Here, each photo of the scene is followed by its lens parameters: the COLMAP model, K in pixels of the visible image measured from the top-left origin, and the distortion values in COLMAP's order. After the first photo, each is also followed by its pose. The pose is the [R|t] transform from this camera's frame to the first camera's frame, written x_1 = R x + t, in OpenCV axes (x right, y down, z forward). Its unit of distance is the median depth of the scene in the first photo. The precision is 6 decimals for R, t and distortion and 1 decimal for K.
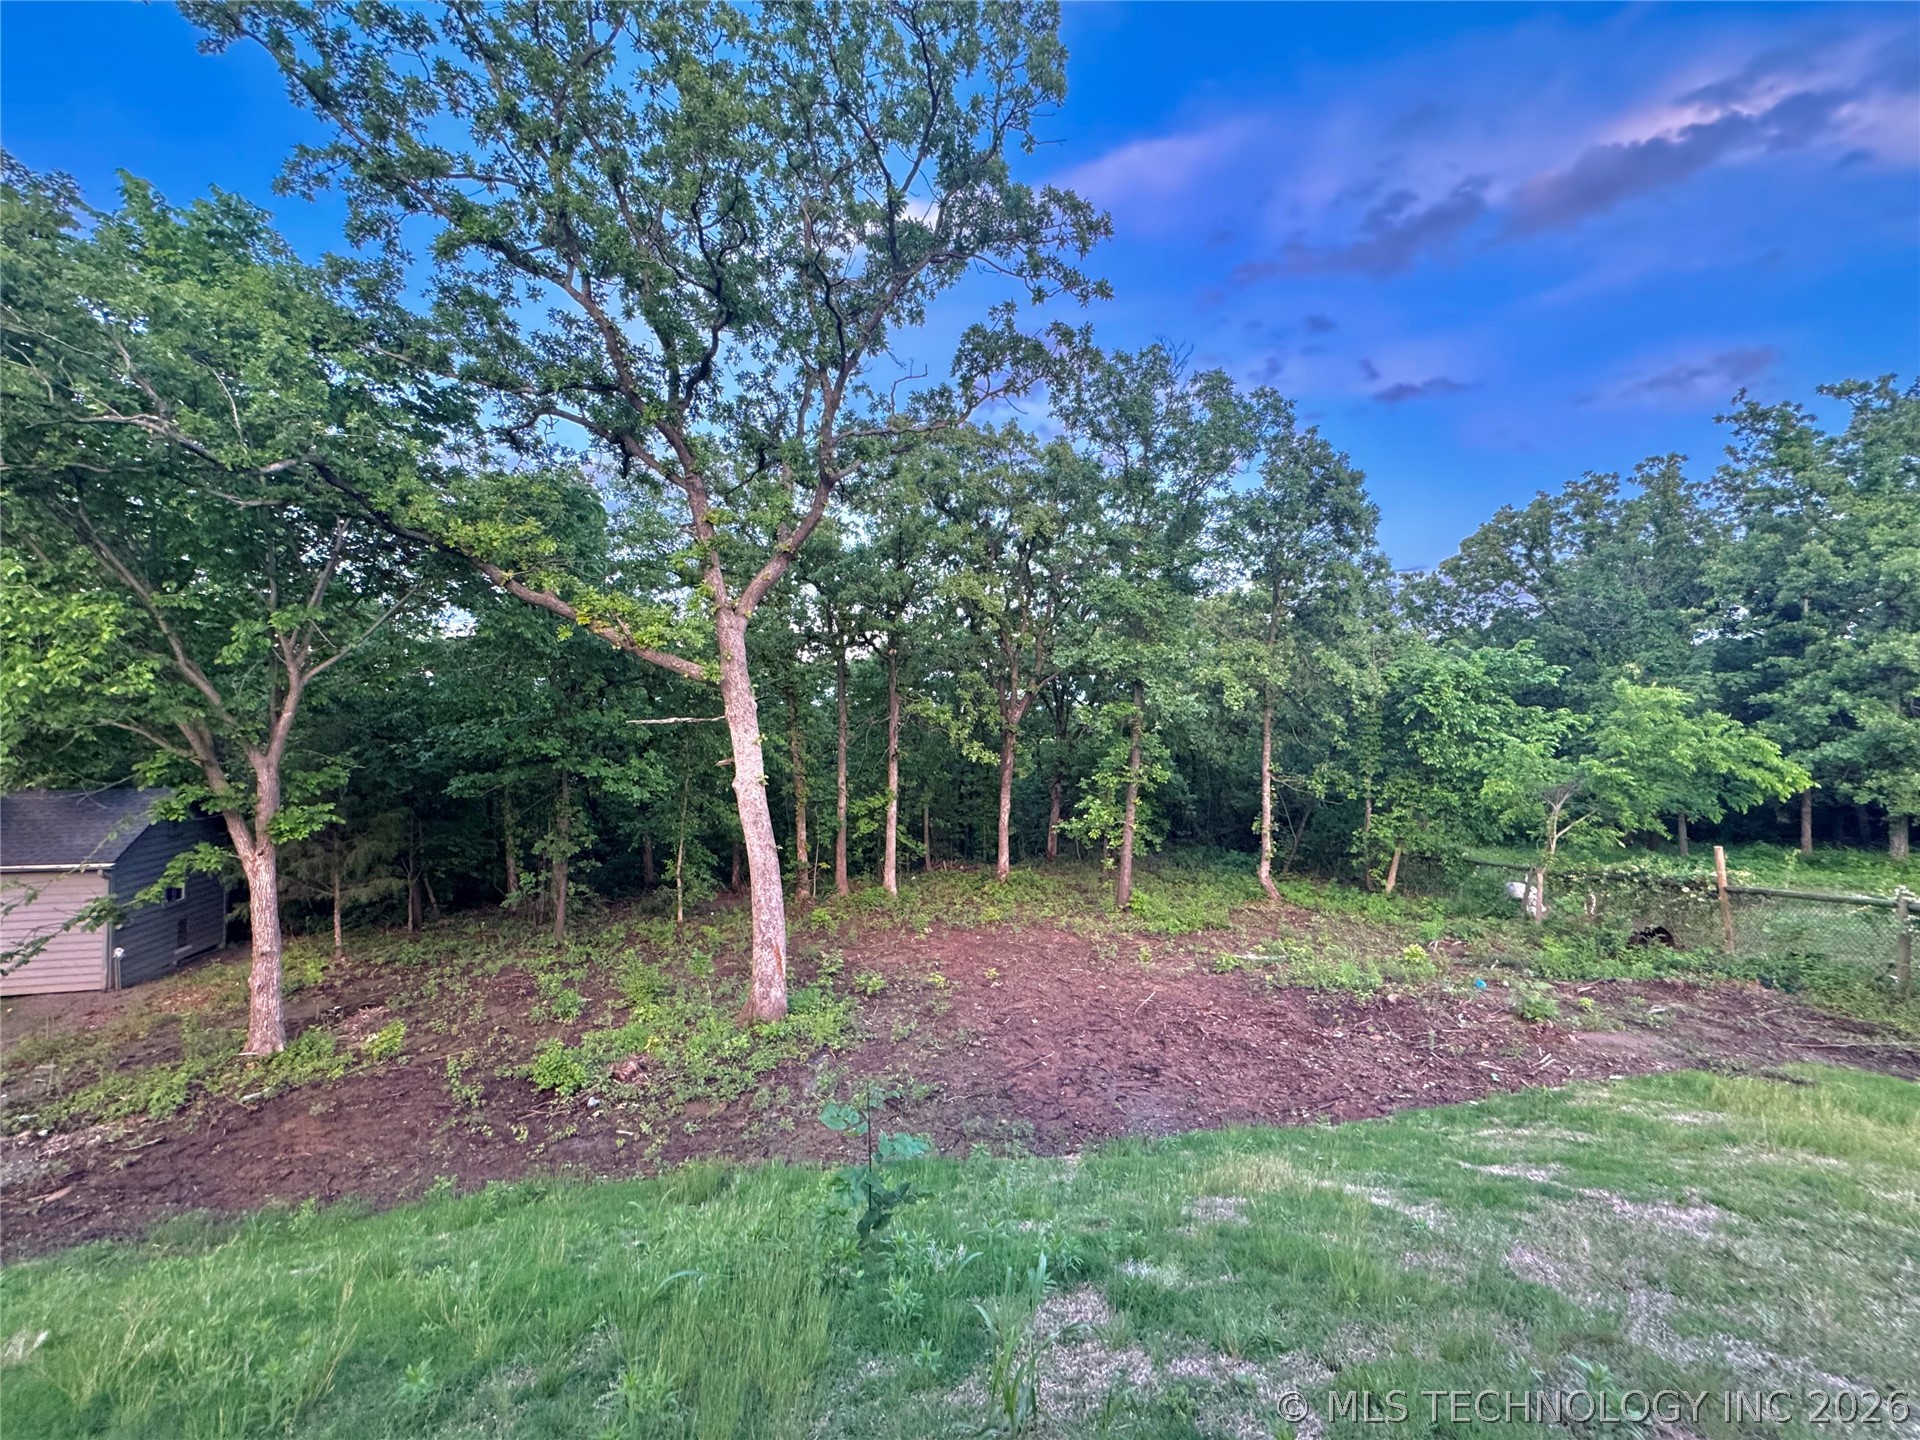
lens RADIAL K [[770.0, 0, 957.5], [0, 770.0, 721.2], [0, 0, 1]] dist [-0.001308, -0.000217]
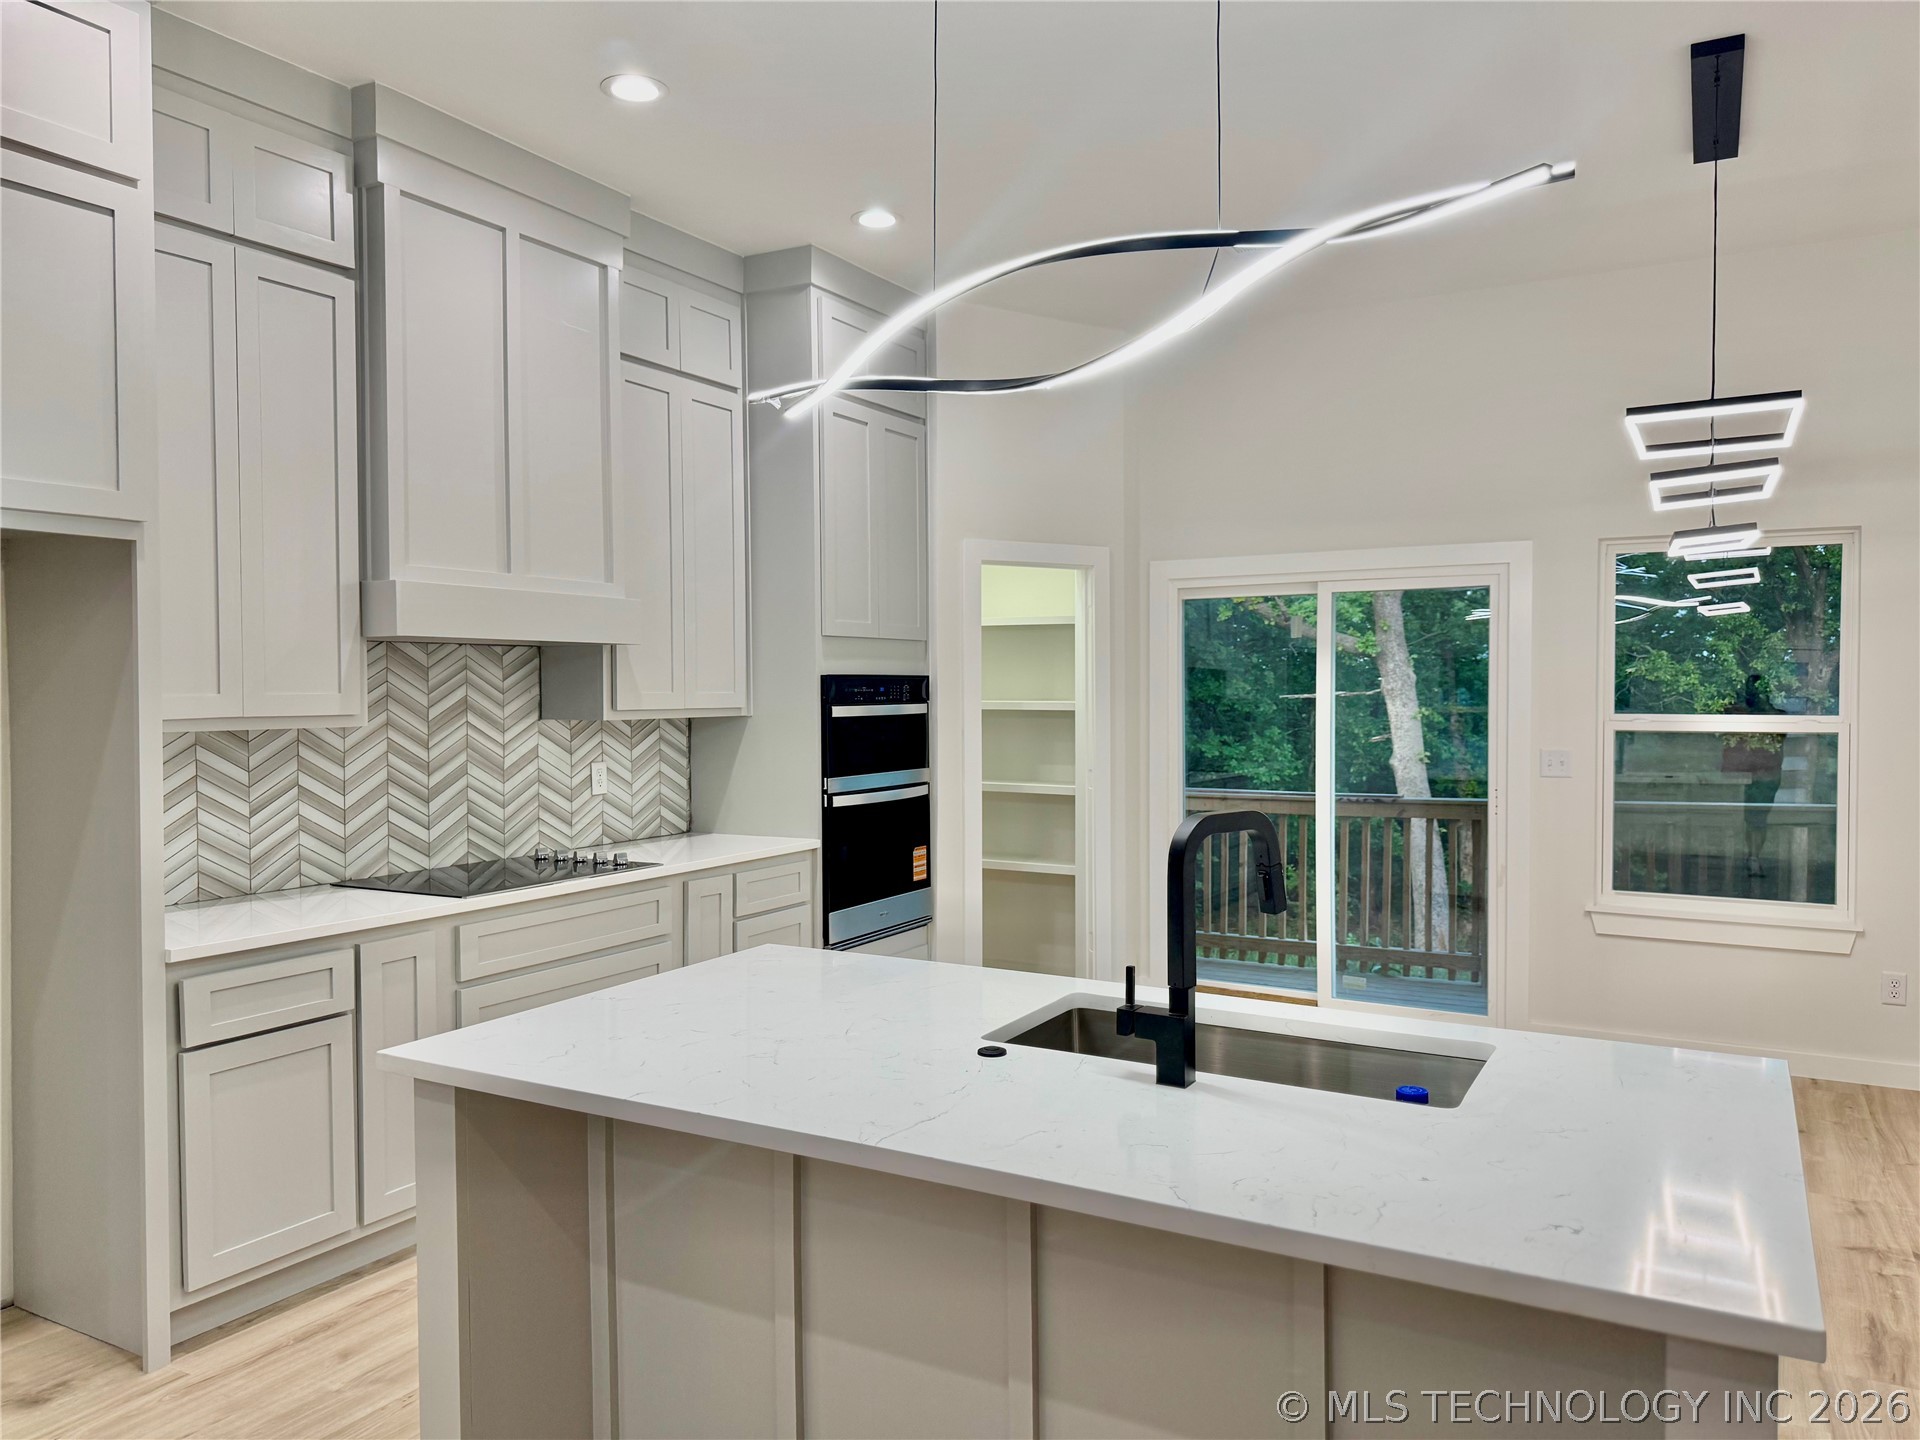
lens RADIAL K [[1358.8, 0, 964.4], [0, 1358.8, 712.1], [0, 0, 1]] dist [0.065642, -0.085160]
pose [[0.854995, -0.002894, -0.518628, 0.083723], [0.014994, 0.999704, 0.019139, -0.012060], [0.518419, -0.024140, 0.854786, -0.449029]]
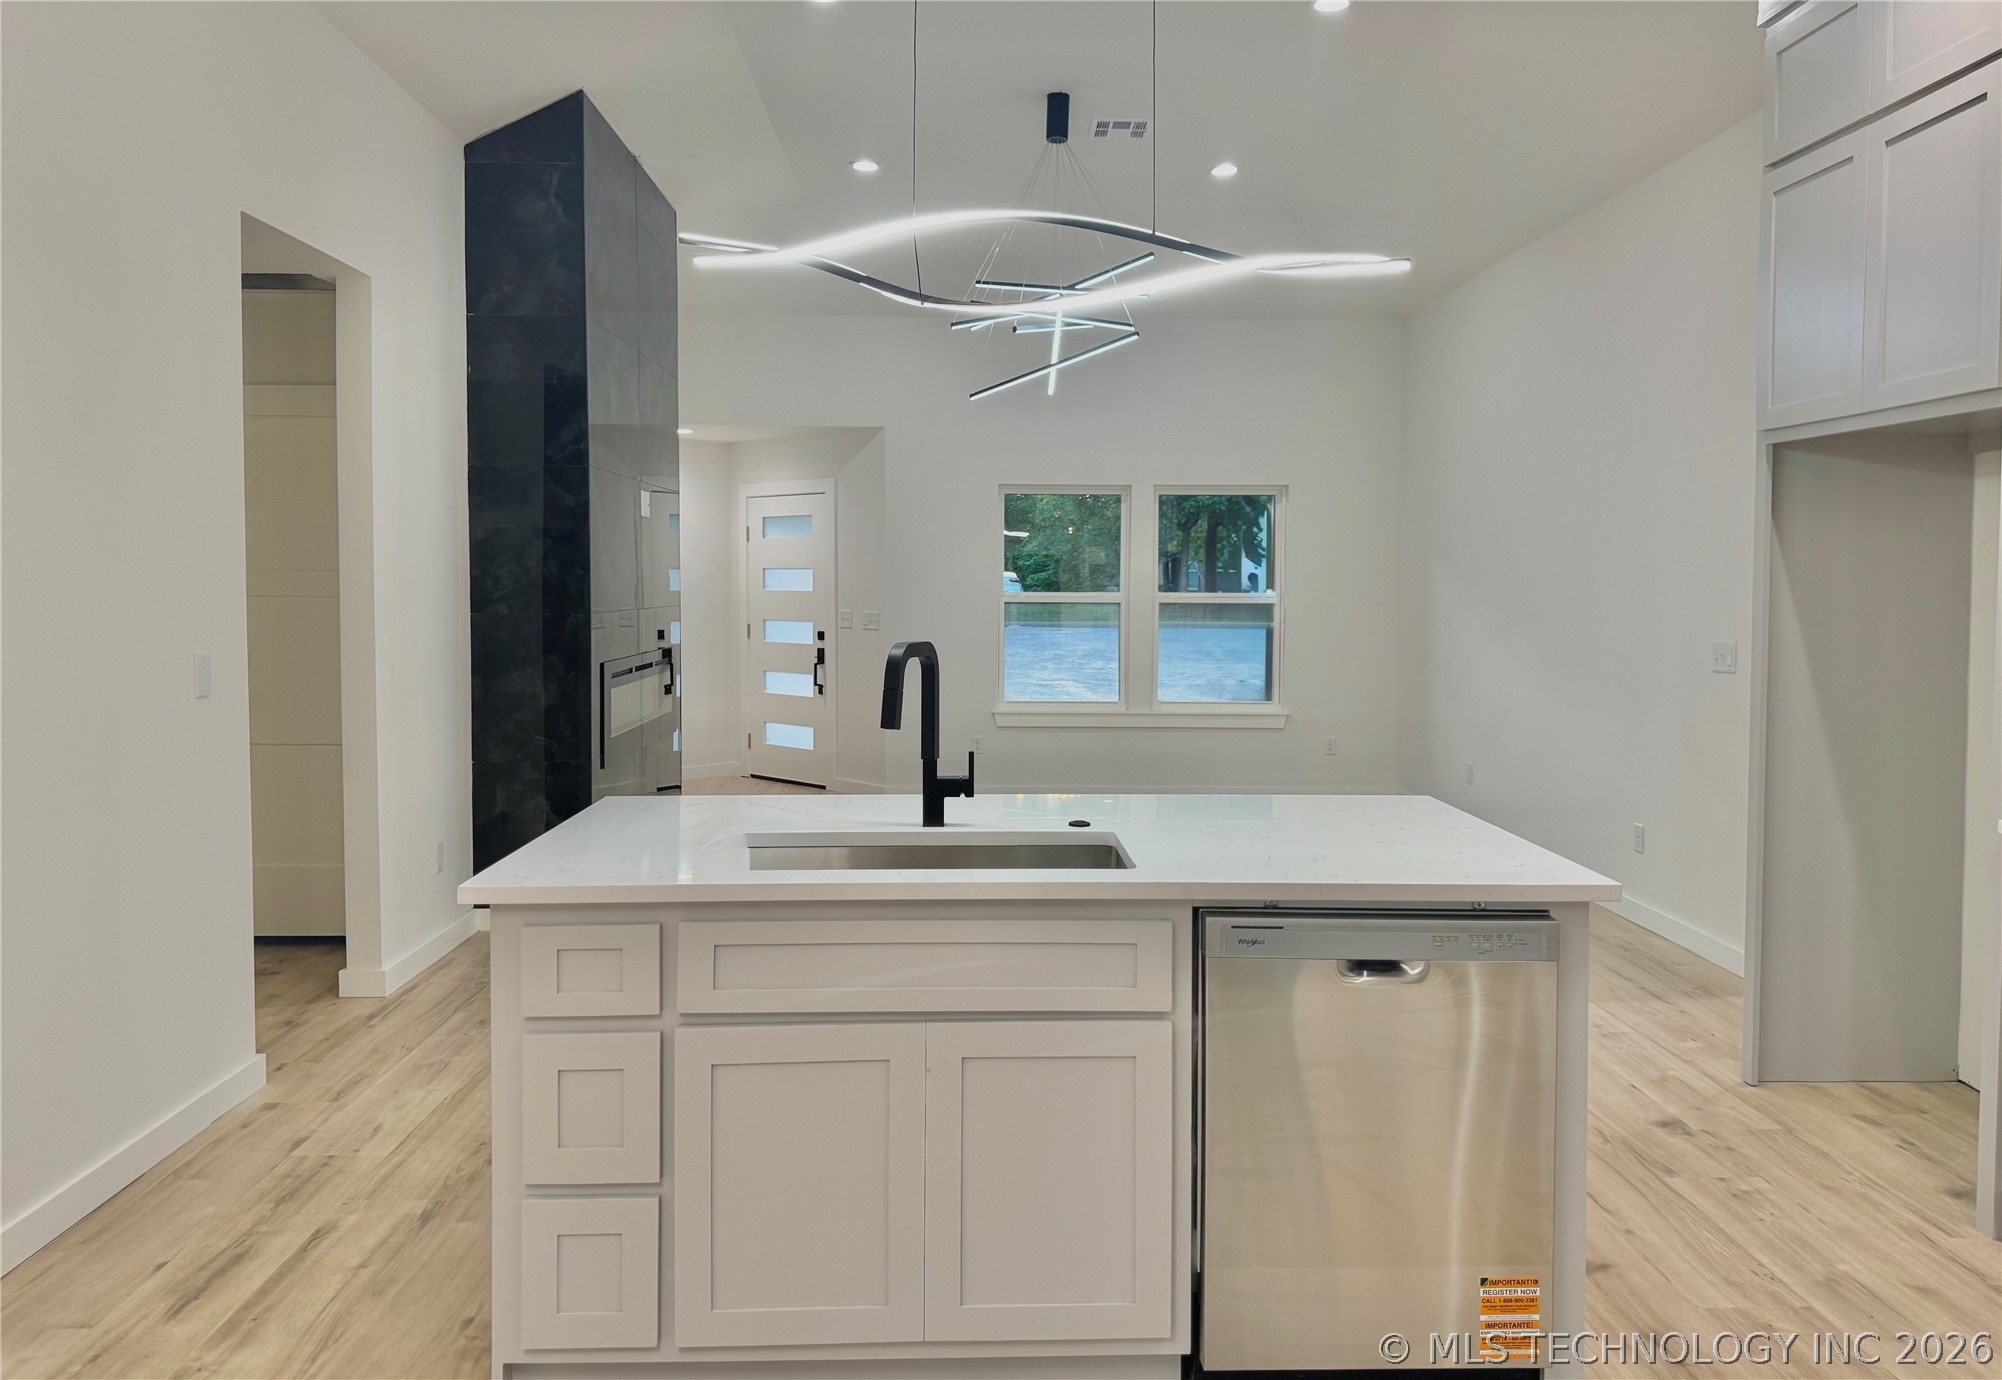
lens RADIAL K [[1451.1, 0, 1011.2], [0, 1451.1, 636.4], [0, 0, 1]] dist [0.077437, -0.078464]
pose [[-0.999871, -0.015484, -0.004203, 0.033838], [-0.015613, 0.999347, 0.032597, -0.007296], [0.003696, 0.032658, -0.999460, -0.183459]]
